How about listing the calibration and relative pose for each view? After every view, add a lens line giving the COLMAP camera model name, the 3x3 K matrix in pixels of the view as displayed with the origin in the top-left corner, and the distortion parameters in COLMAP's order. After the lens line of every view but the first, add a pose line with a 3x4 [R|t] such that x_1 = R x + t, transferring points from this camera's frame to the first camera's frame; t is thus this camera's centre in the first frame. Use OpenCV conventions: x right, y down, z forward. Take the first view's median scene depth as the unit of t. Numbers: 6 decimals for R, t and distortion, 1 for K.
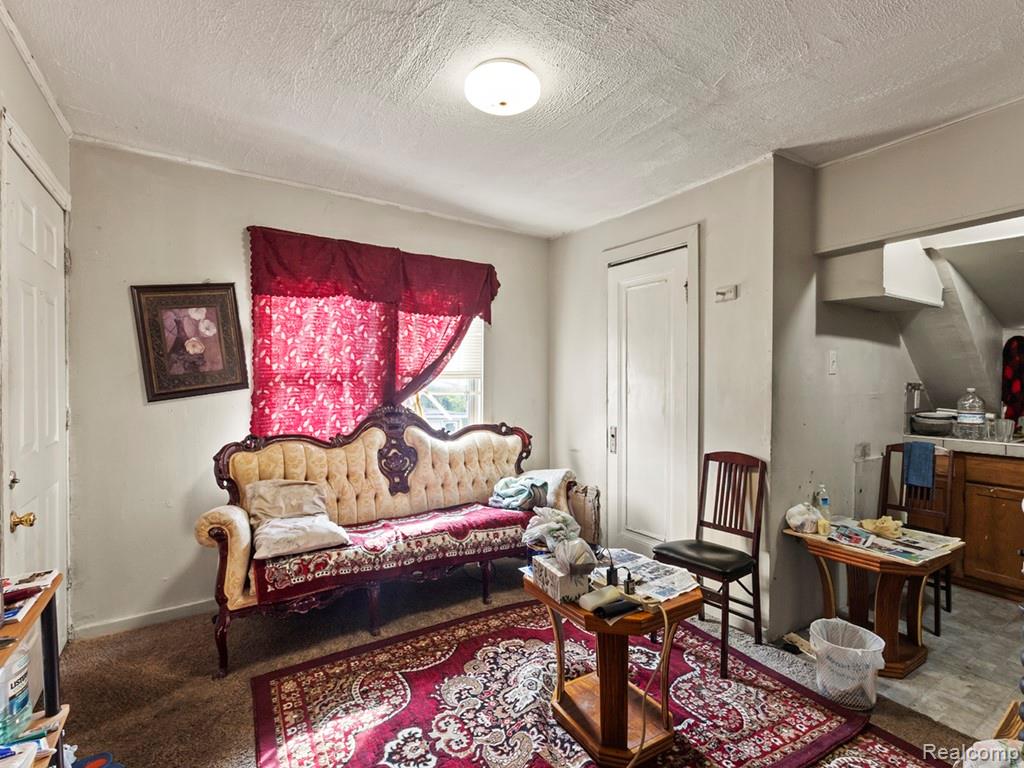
lens RADIAL K [[484.7, 0, 515.9], [0, 484.7, 383.3], [0, 0, 1]] dist [0.003045, 0.000820]
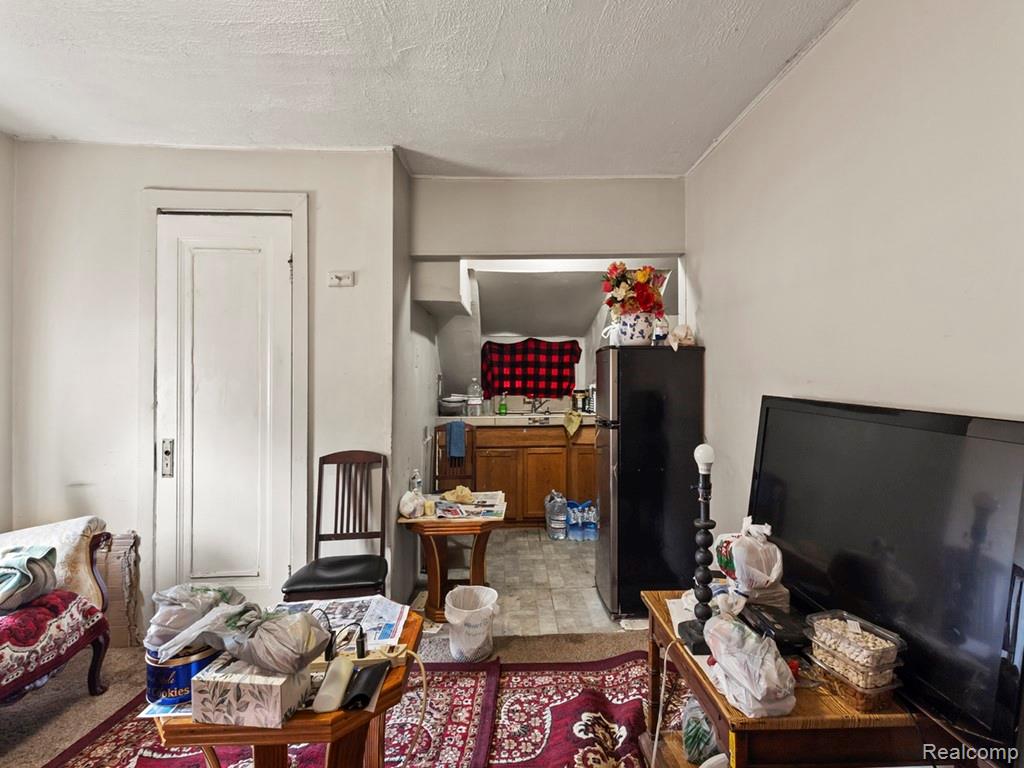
lens RADIAL K [[484.7, 0, 510.5], [0, 484.7, 368.5], [0, 0, 1]] dist [0.003045, 0.000820]
pose [[0.515180, 0.002734, 0.857078, -0.195098], [0.010733, 0.999896, -0.009641, -0.003211], [-0.857015, 0.014166, 0.515097, 0.265945]]
